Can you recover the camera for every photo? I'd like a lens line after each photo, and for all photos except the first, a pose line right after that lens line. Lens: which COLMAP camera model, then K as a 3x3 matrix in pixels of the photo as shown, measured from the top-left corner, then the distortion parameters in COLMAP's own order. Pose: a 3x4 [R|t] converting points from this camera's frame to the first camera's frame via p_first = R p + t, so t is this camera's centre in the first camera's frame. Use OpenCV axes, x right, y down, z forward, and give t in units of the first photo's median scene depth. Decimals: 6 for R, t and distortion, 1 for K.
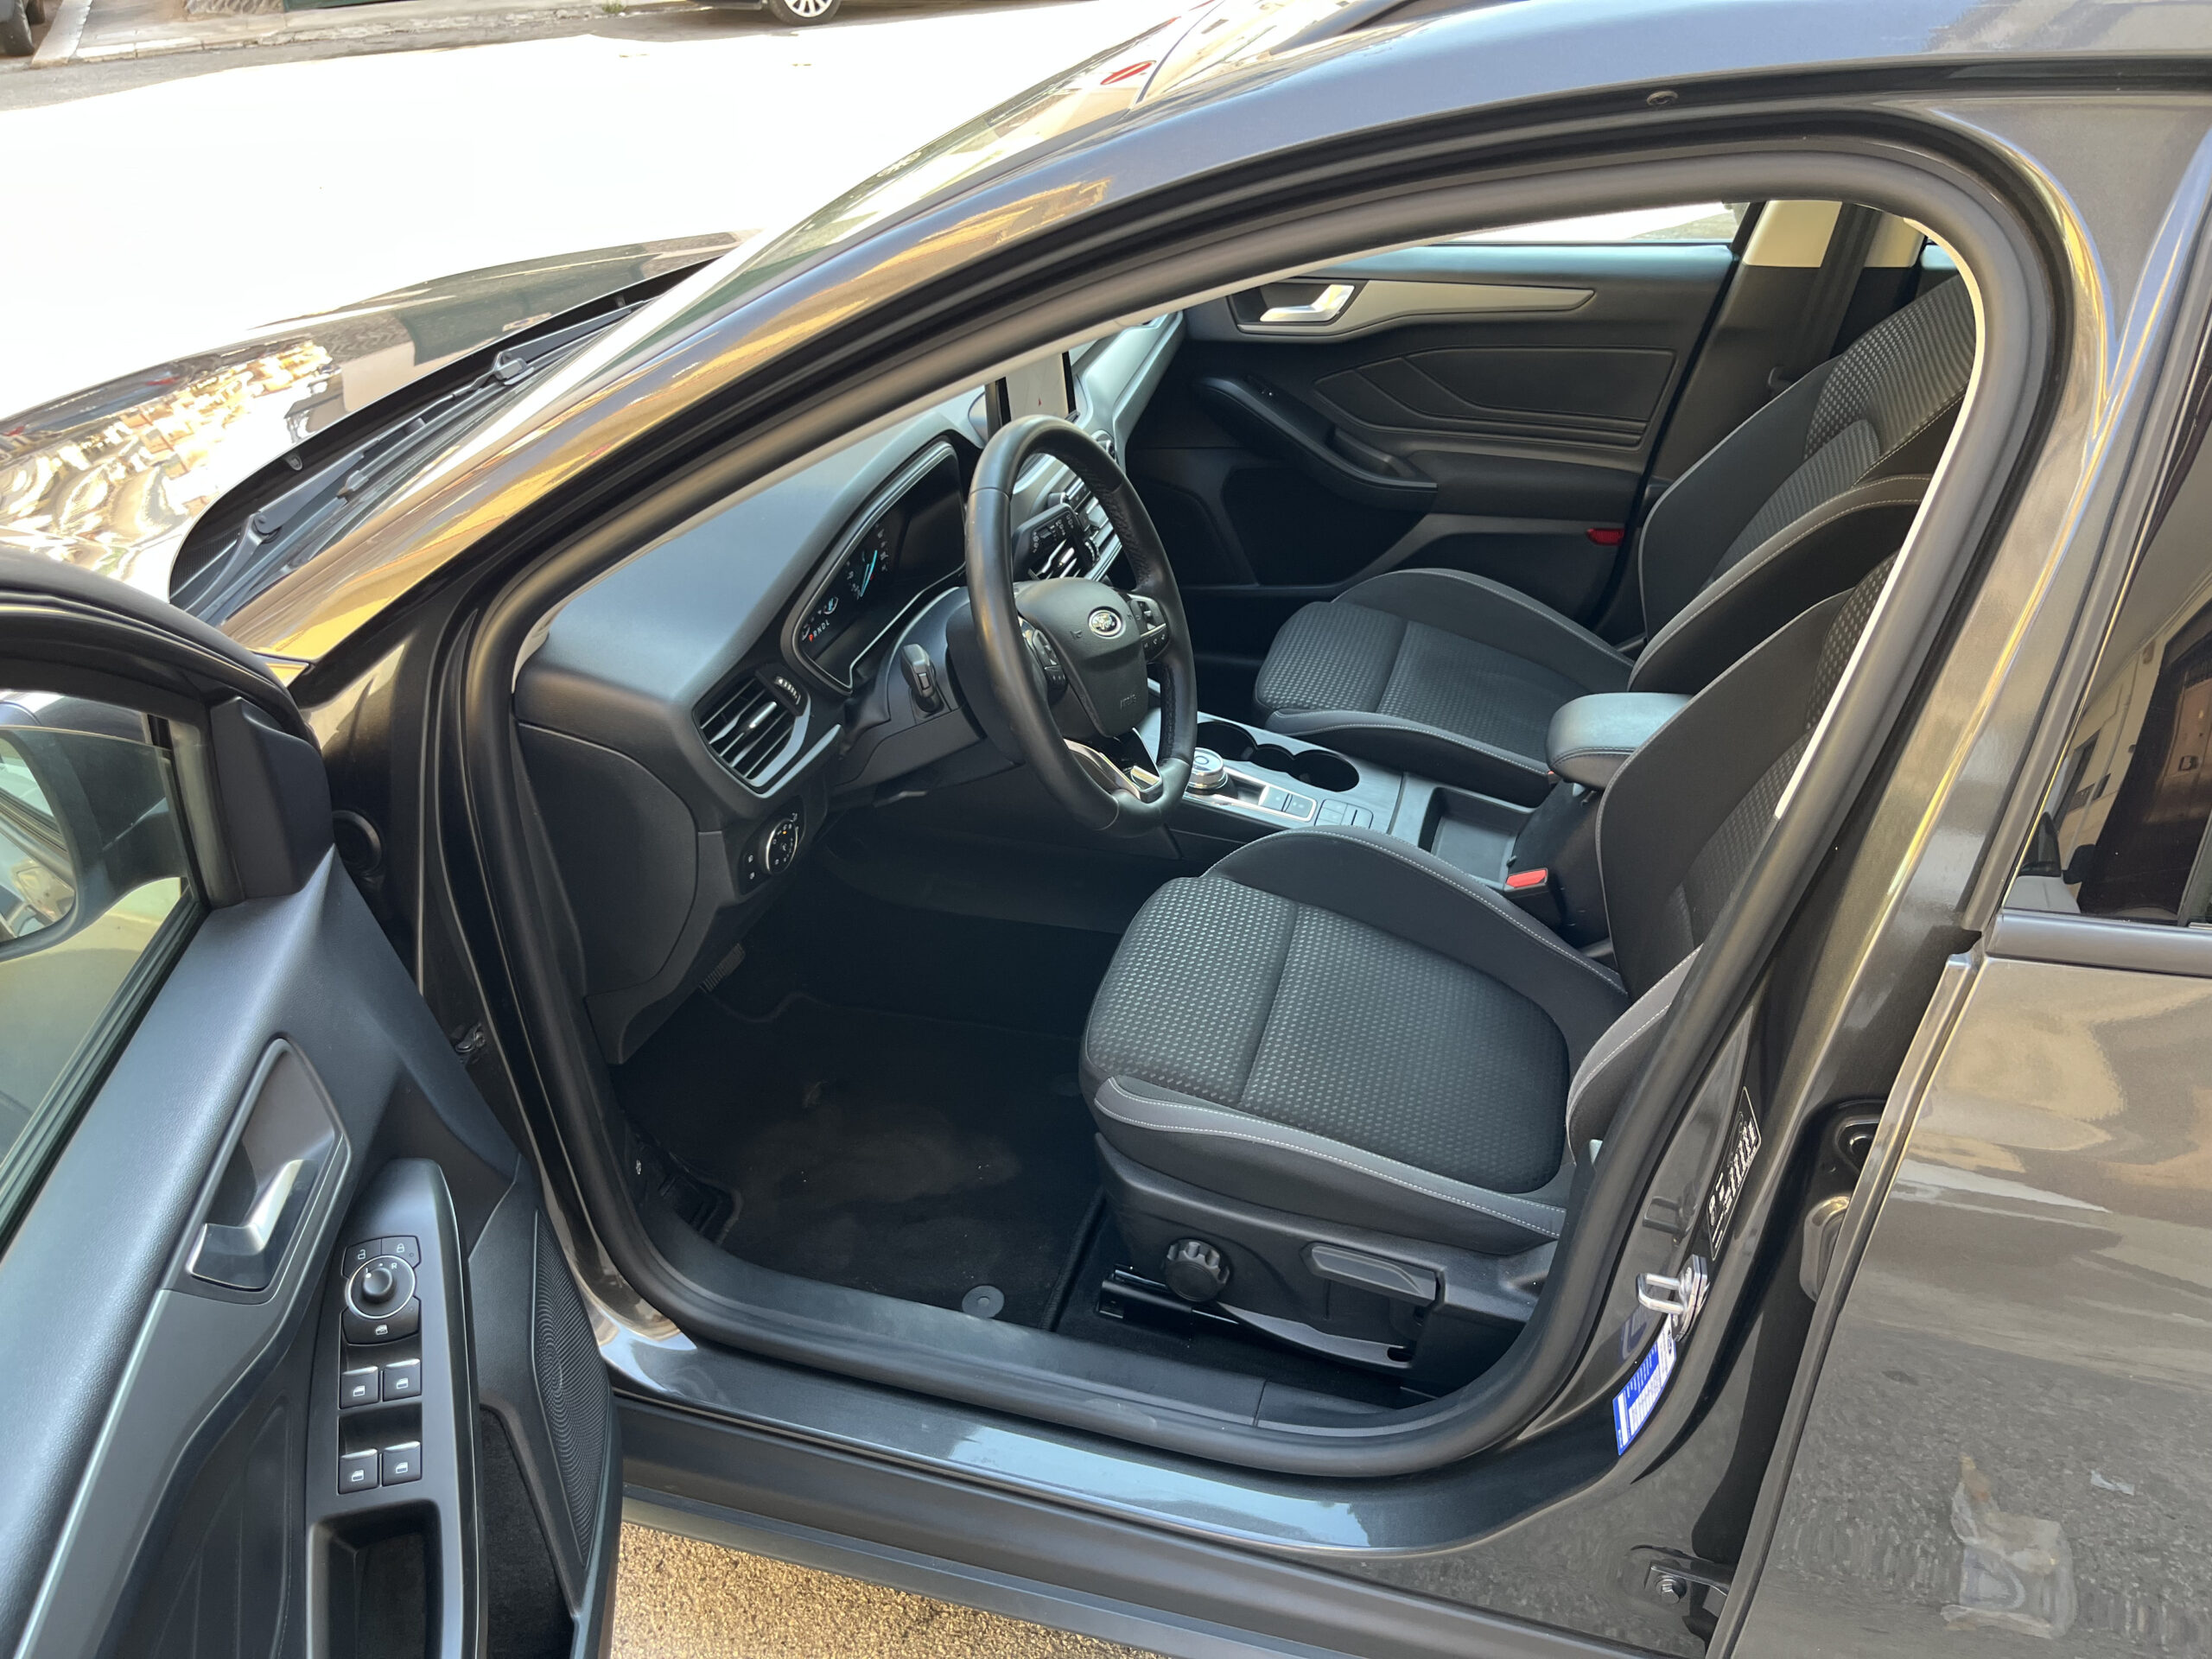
lens RADIAL K [[1686.7, 0, 1100.4], [0, 1686.7, 836.5], [0, 0, 1]] dist [0.068534, -0.116908]
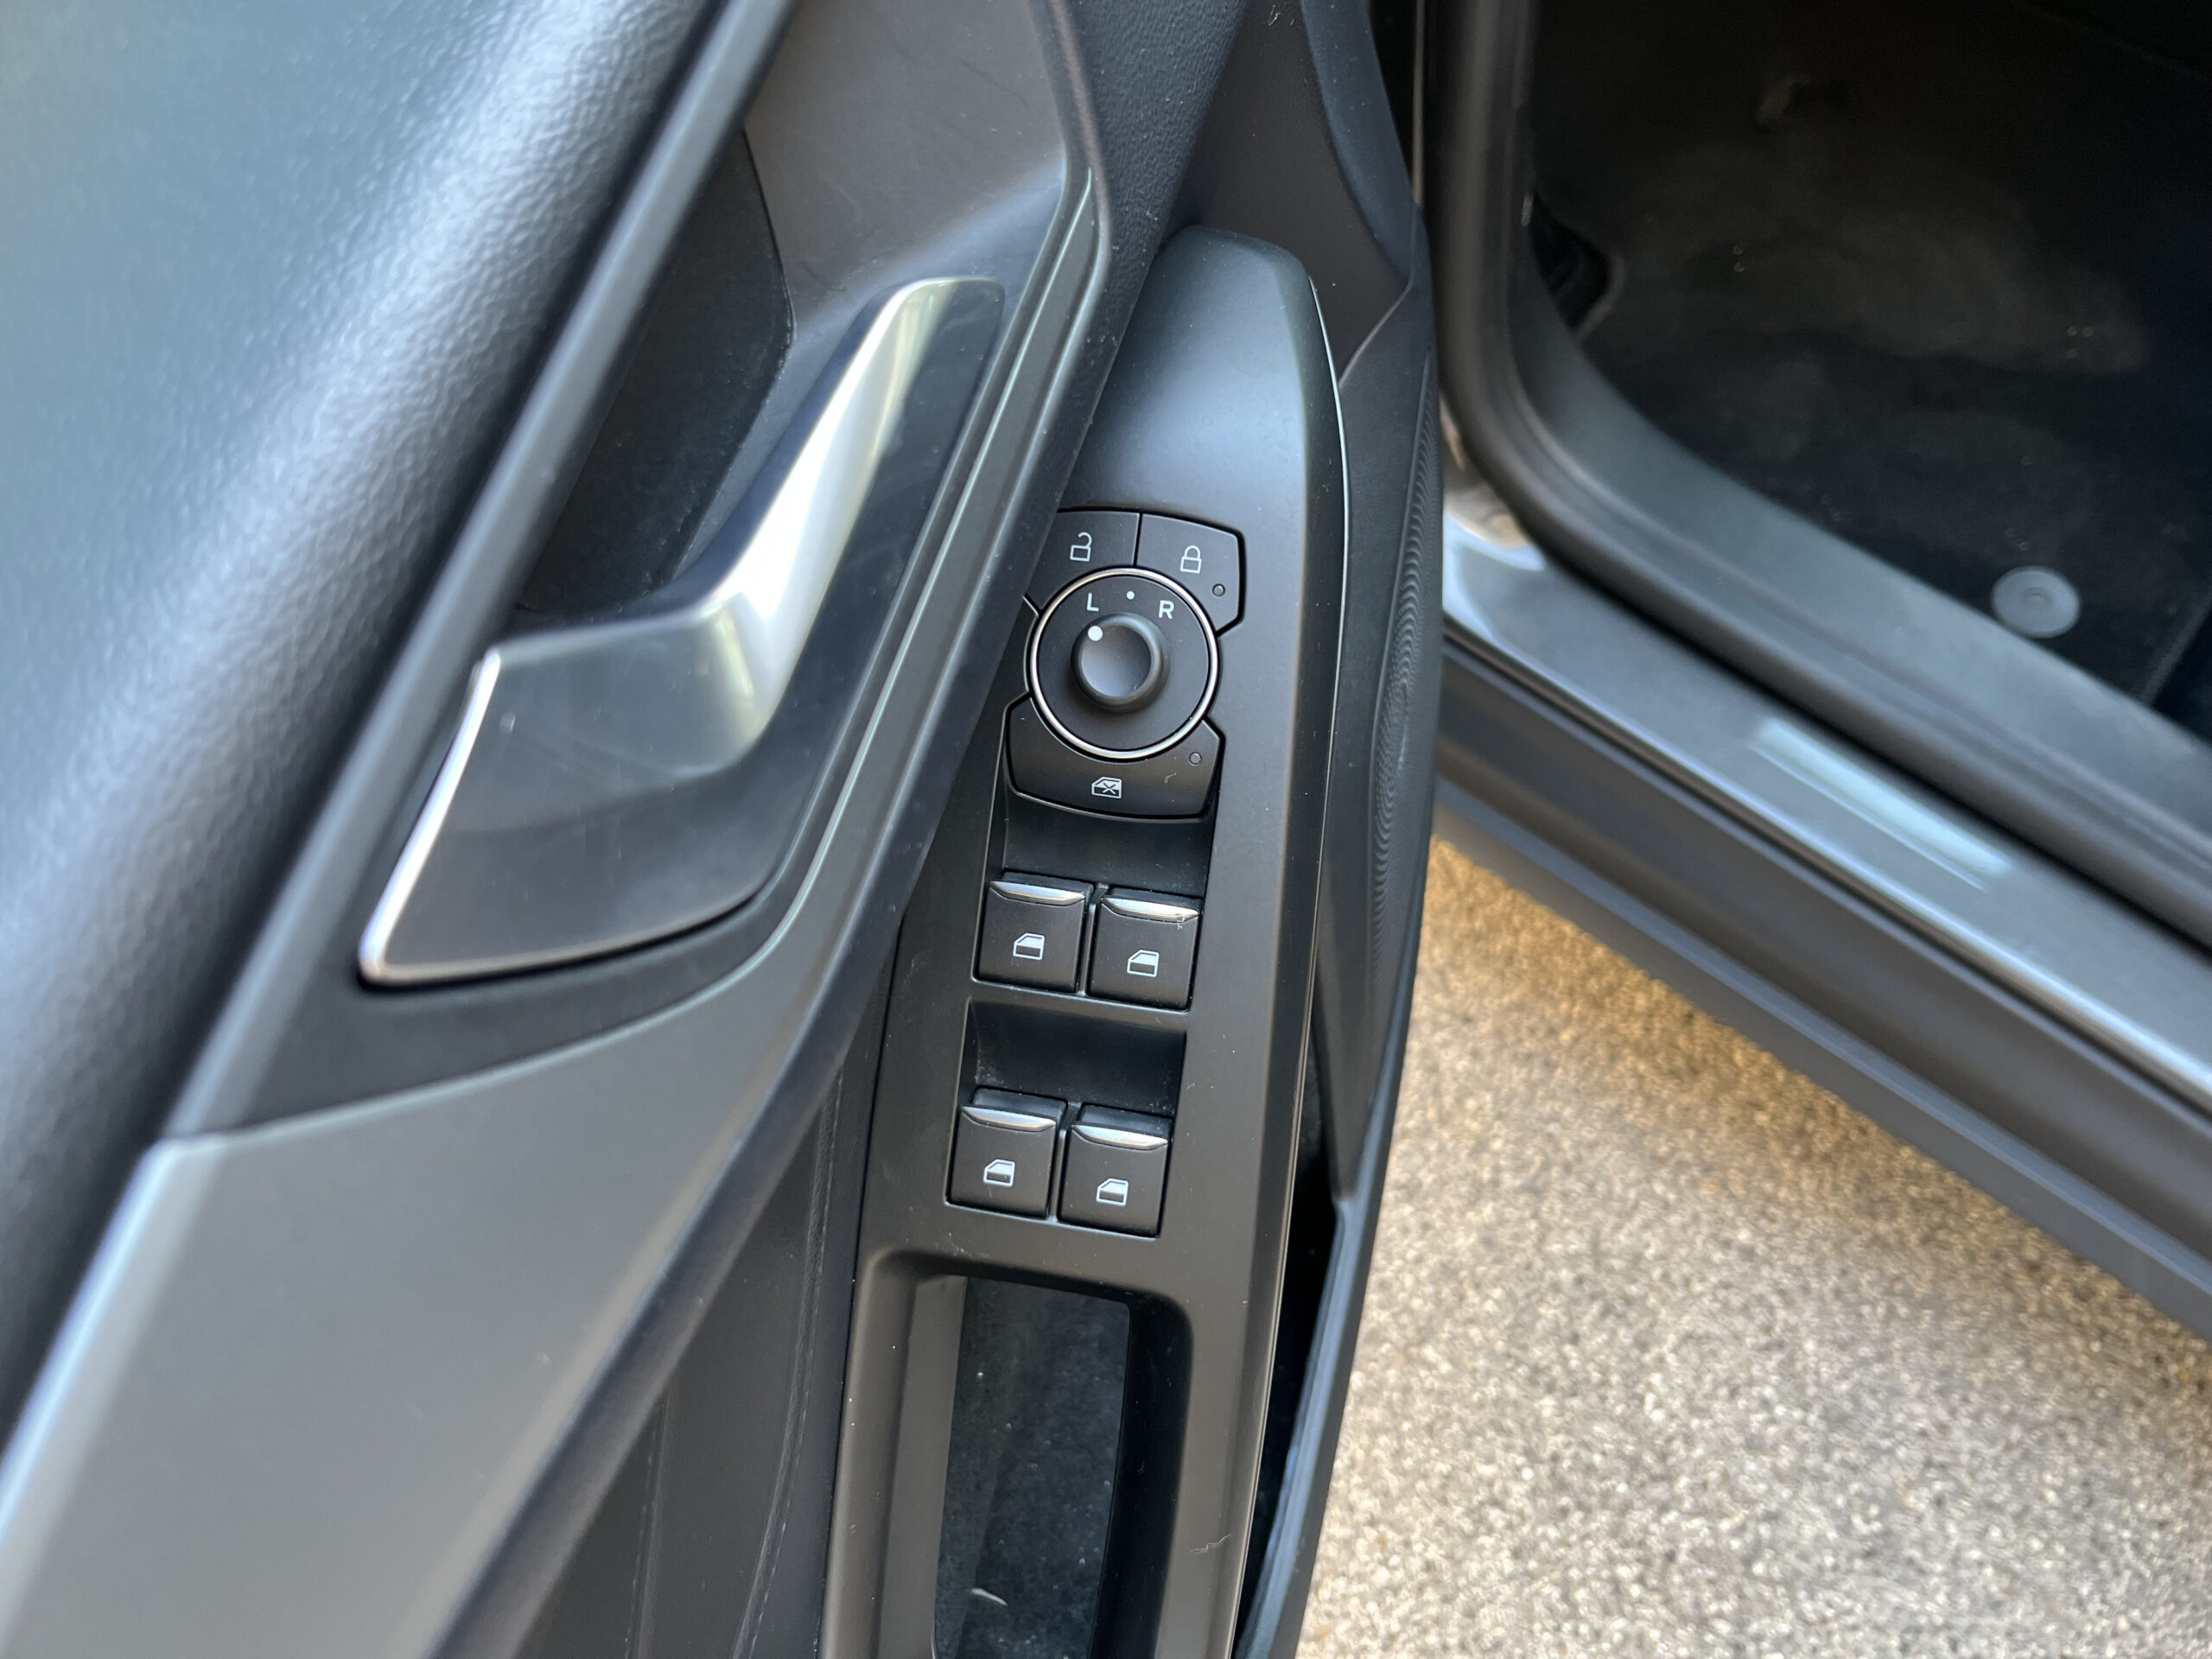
lens RADIAL K [[1686.7, 0, 1100.4], [0, 1686.7, 836.5], [0, 0, 1]] dist [0.068534, -0.116908]
pose [[0.918099, 0.336647, -0.209196, -0.347220], [-0.154649, 0.790235, 0.592969, 0.096300], [0.364936, -0.512052, 0.777576, 0.726551]]
